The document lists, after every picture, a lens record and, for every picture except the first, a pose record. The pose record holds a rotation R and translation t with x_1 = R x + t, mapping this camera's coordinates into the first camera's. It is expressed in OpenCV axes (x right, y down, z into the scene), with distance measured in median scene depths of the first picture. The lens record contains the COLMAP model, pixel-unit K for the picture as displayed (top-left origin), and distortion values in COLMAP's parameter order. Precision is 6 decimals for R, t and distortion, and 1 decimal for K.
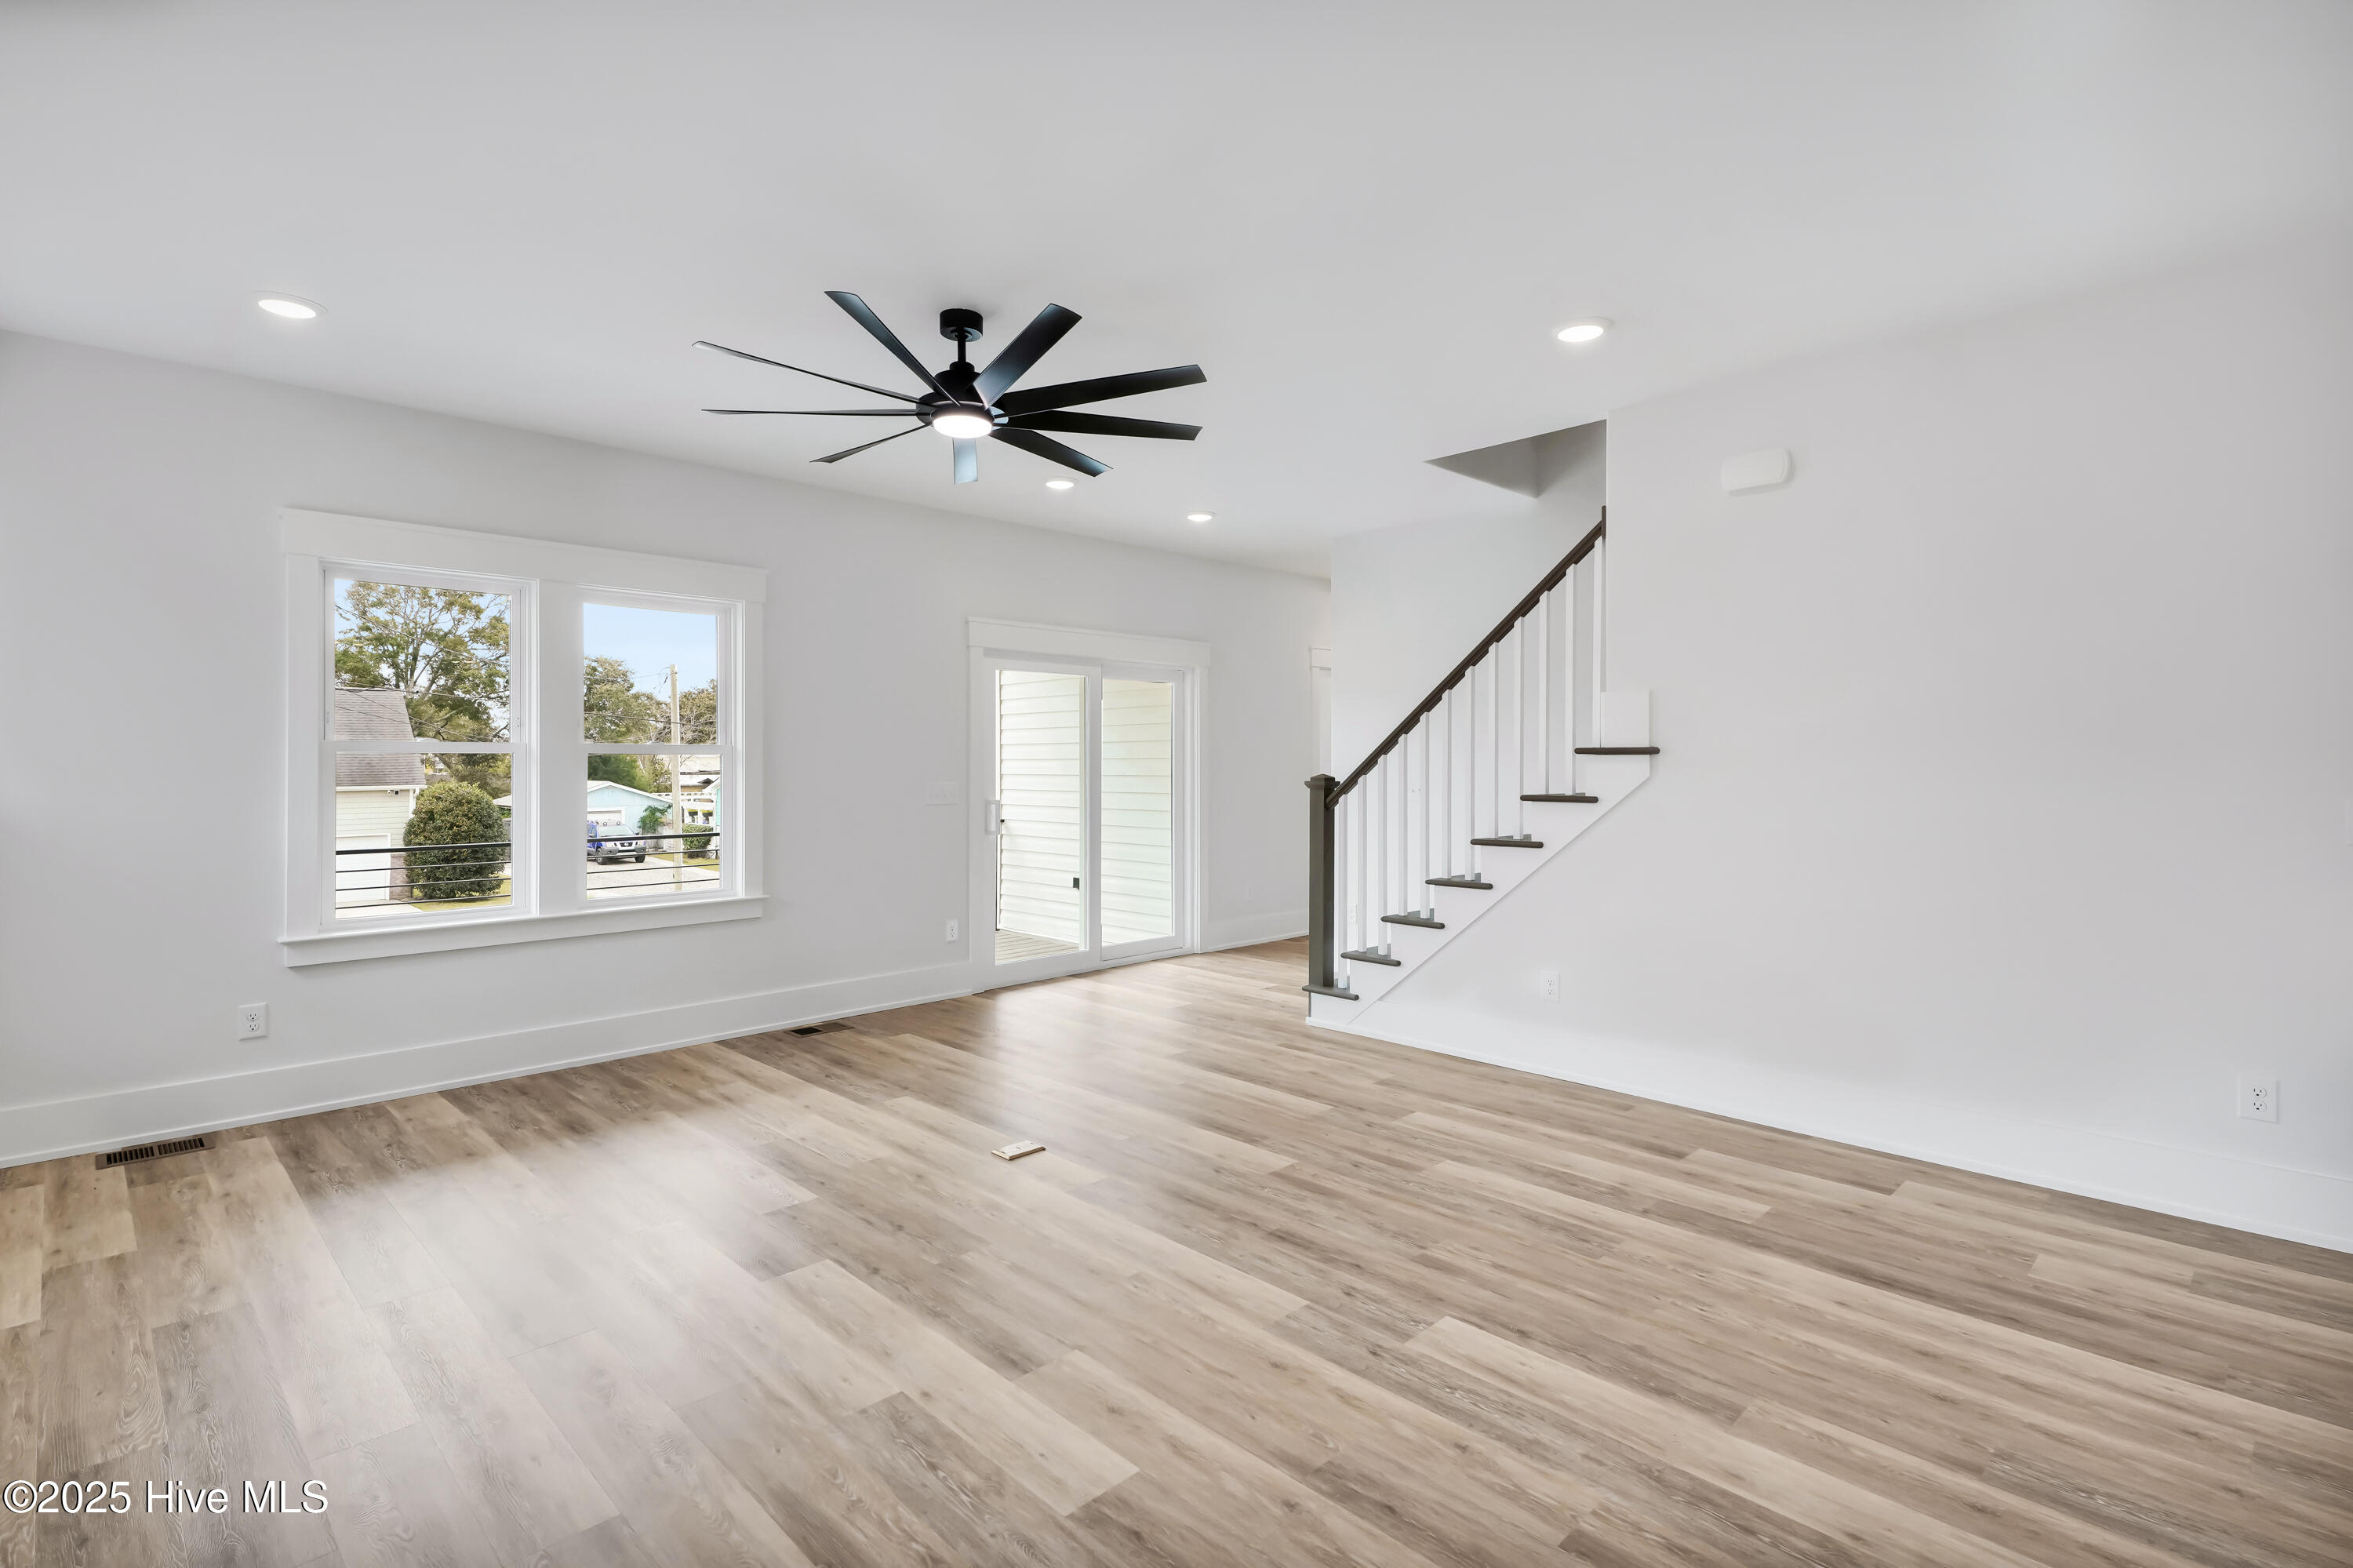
lens RADIAL K [[1114.4, 0, 1181.6], [0, 1114.4, 745.1], [0, 0, 1]] dist [0.040143, -0.017112]
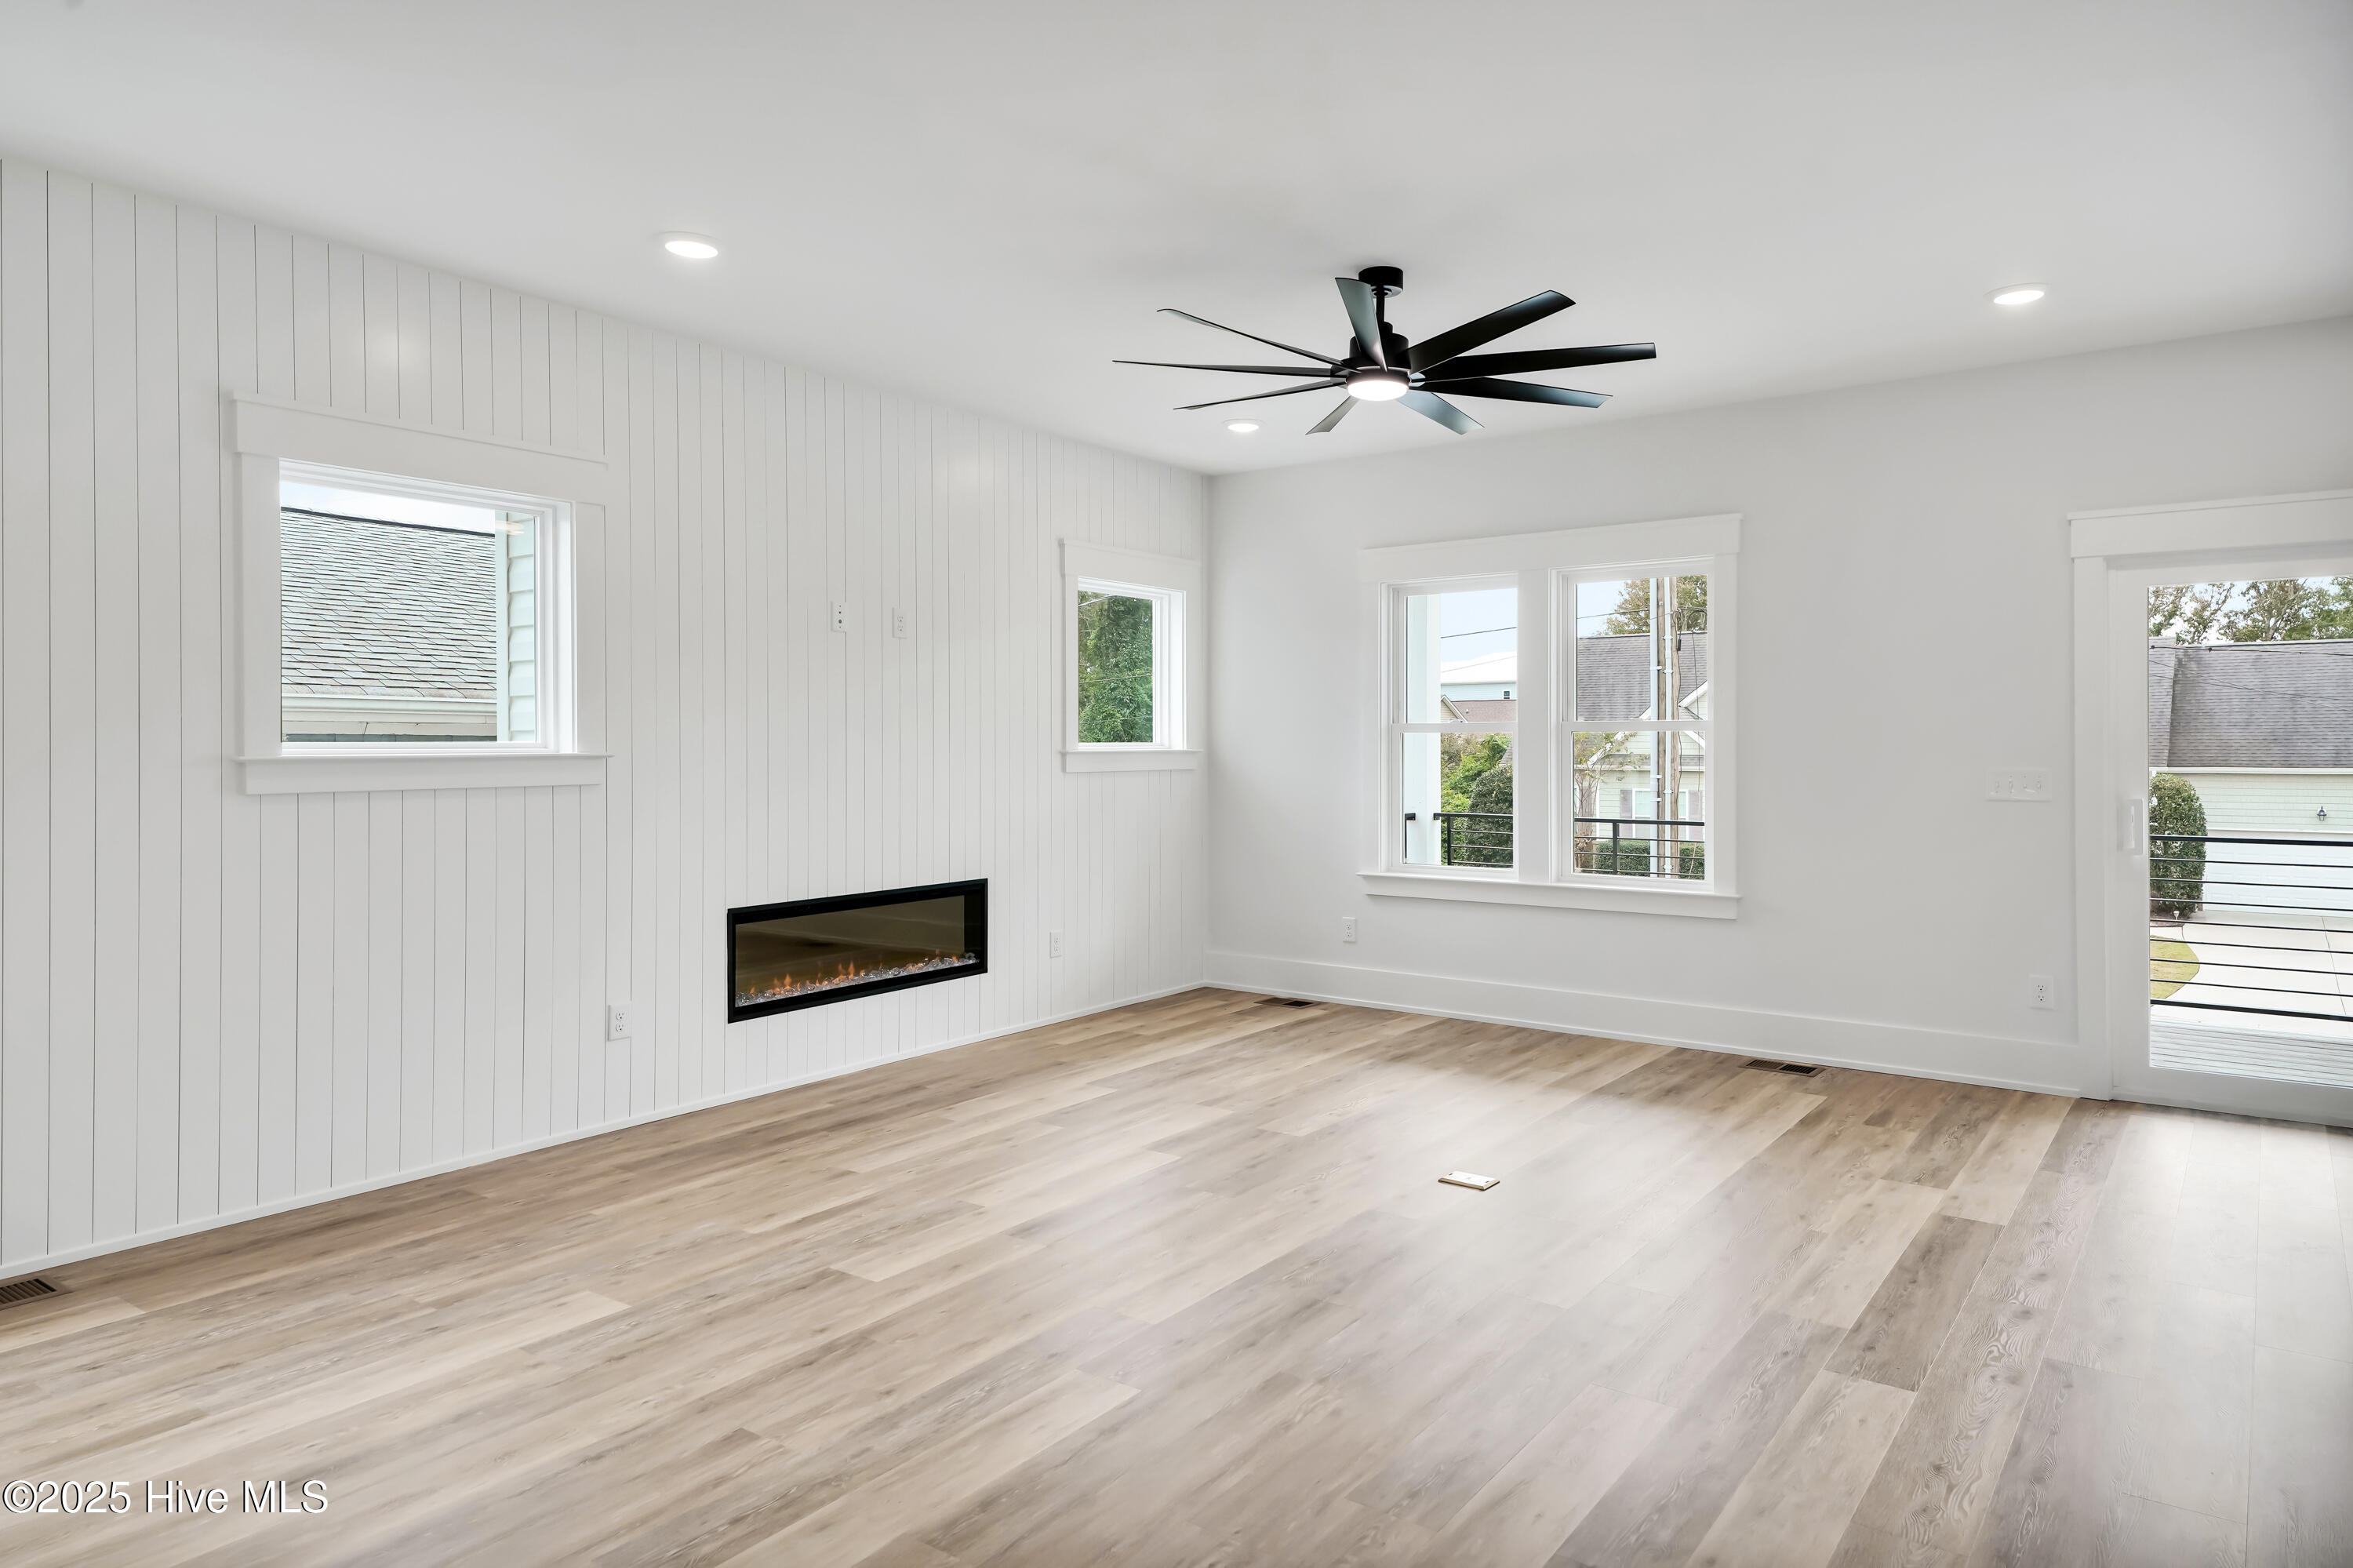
lens RADIAL K [[1432.5, 0, 1240.9], [0, 1432.5, 739.3], [0, 0, 1]] dist [0.058402, -0.001050]
pose [[0.177196, -0.000345, -0.984176, 1.102498], [0.016864, 0.999854, 0.002686, 0.008802], [0.984031, -0.017073, 0.177176, 0.733413]]
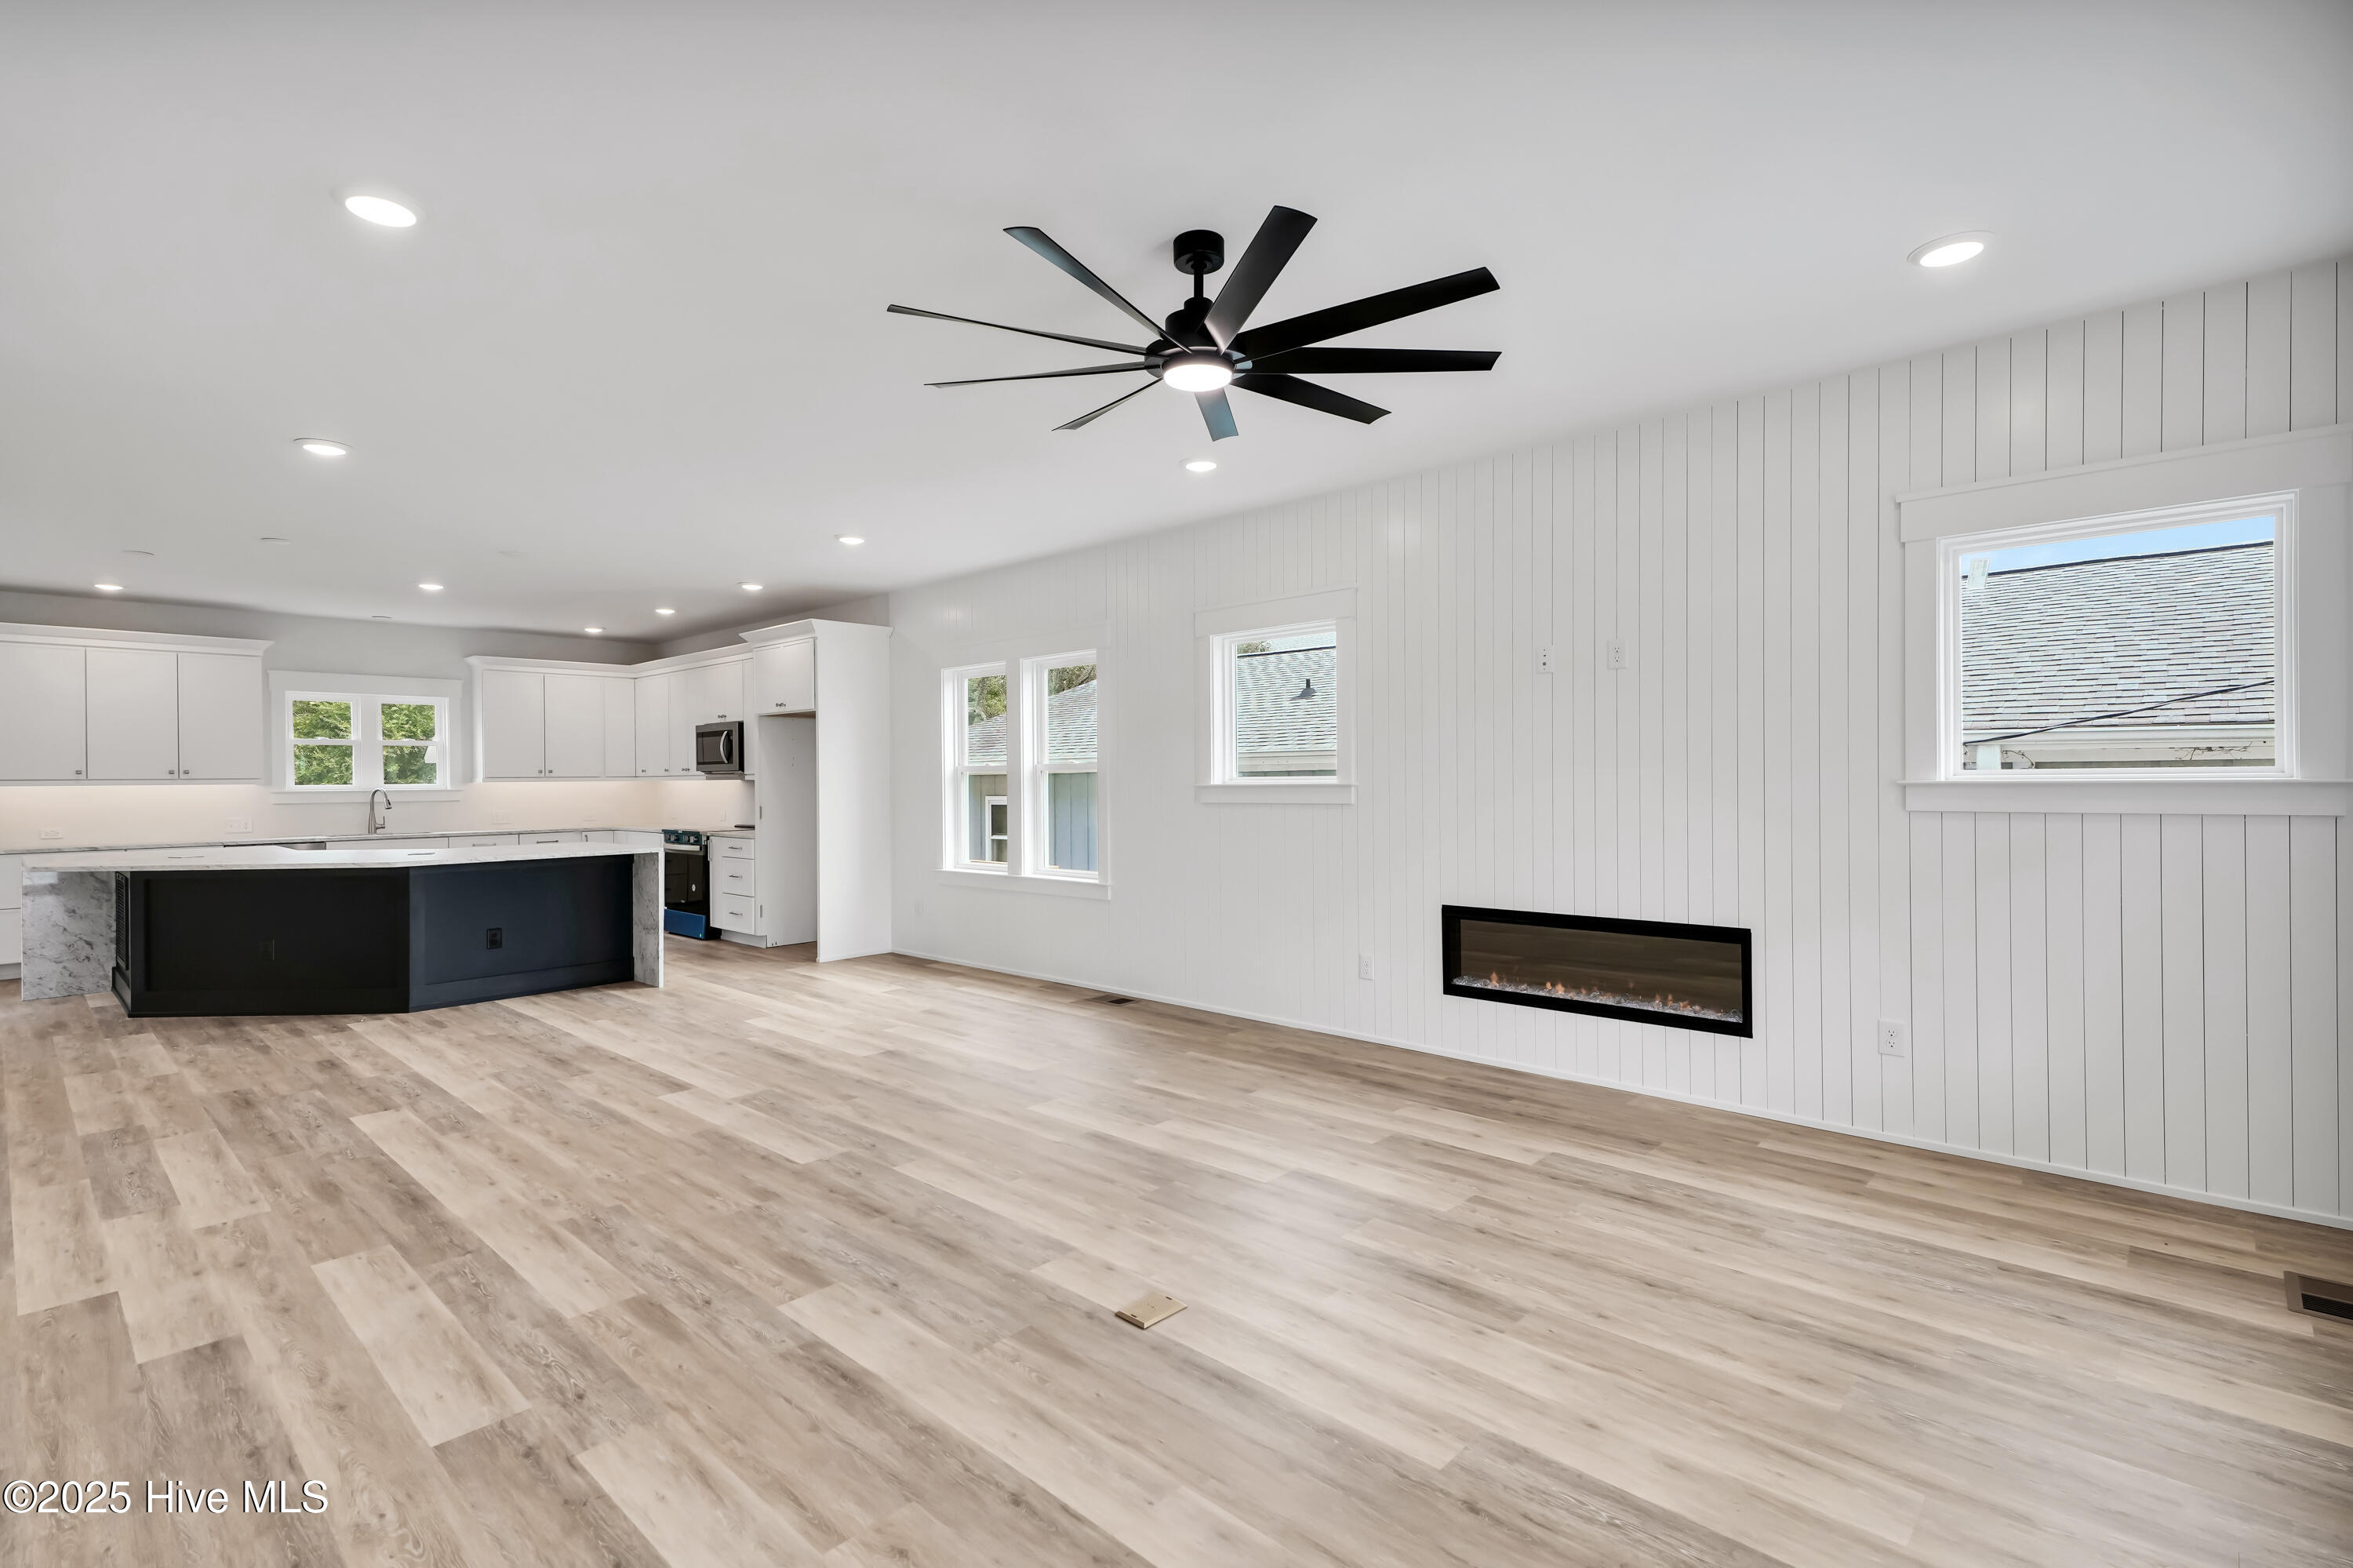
lens RADIAL K [[1086.0, 0, 1173.2], [0, 1086.0, 784.4], [0, 0, 1]] dist [0.026903, -0.000619]
pose [[-0.999276, 0.011089, -0.036394, -0.161360], [0.011443, 0.999889, -0.009525, 0.031189], [0.036285, -0.009934, -0.999292, 2.005890]]
